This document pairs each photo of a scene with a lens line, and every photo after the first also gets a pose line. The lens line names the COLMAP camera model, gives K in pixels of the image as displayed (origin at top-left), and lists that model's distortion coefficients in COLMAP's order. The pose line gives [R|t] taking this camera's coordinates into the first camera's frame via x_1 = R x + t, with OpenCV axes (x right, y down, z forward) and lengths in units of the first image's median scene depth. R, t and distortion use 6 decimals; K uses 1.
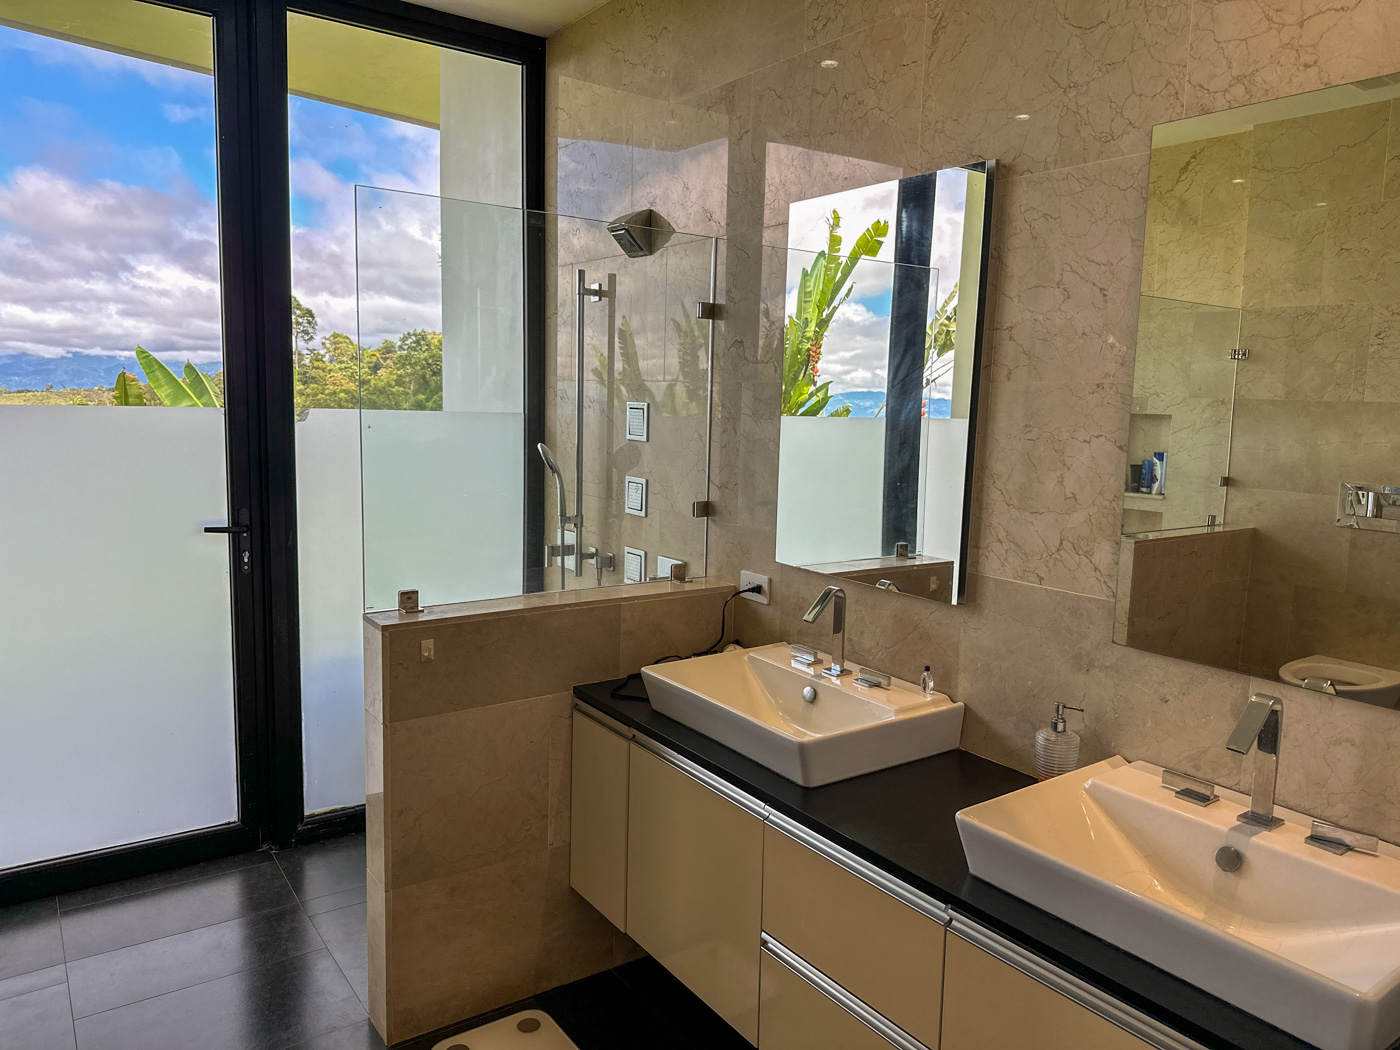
lens RADIAL K [[988.9, 0, 702.6], [0, 988.9, 519.7], [0, 0, 1]] dist [0.000144, -0.017611]
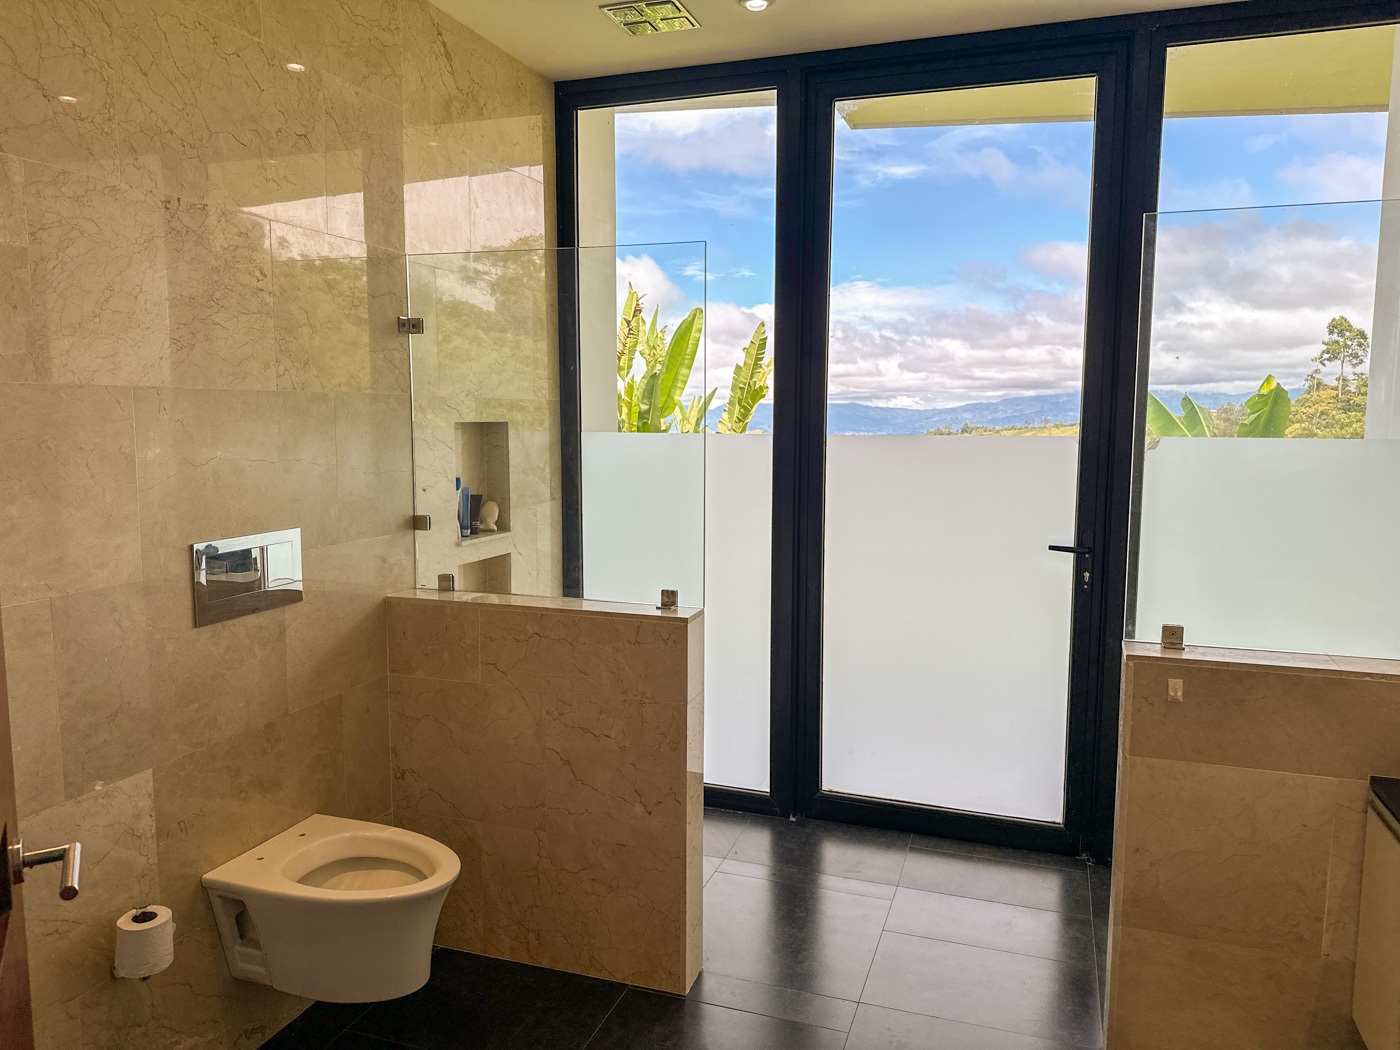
lens RADIAL K [[988.9, 0, 701.8], [0, 988.9, 523.4], [0, 0, 1]] dist [0.000144, -0.017611]
pose [[0.565088, 0.069380, -0.822108, 0.172093], [-0.091844, 0.995554, 0.020887, -0.004033], [0.819903, 0.063702, 0.568948, 0.056883]]
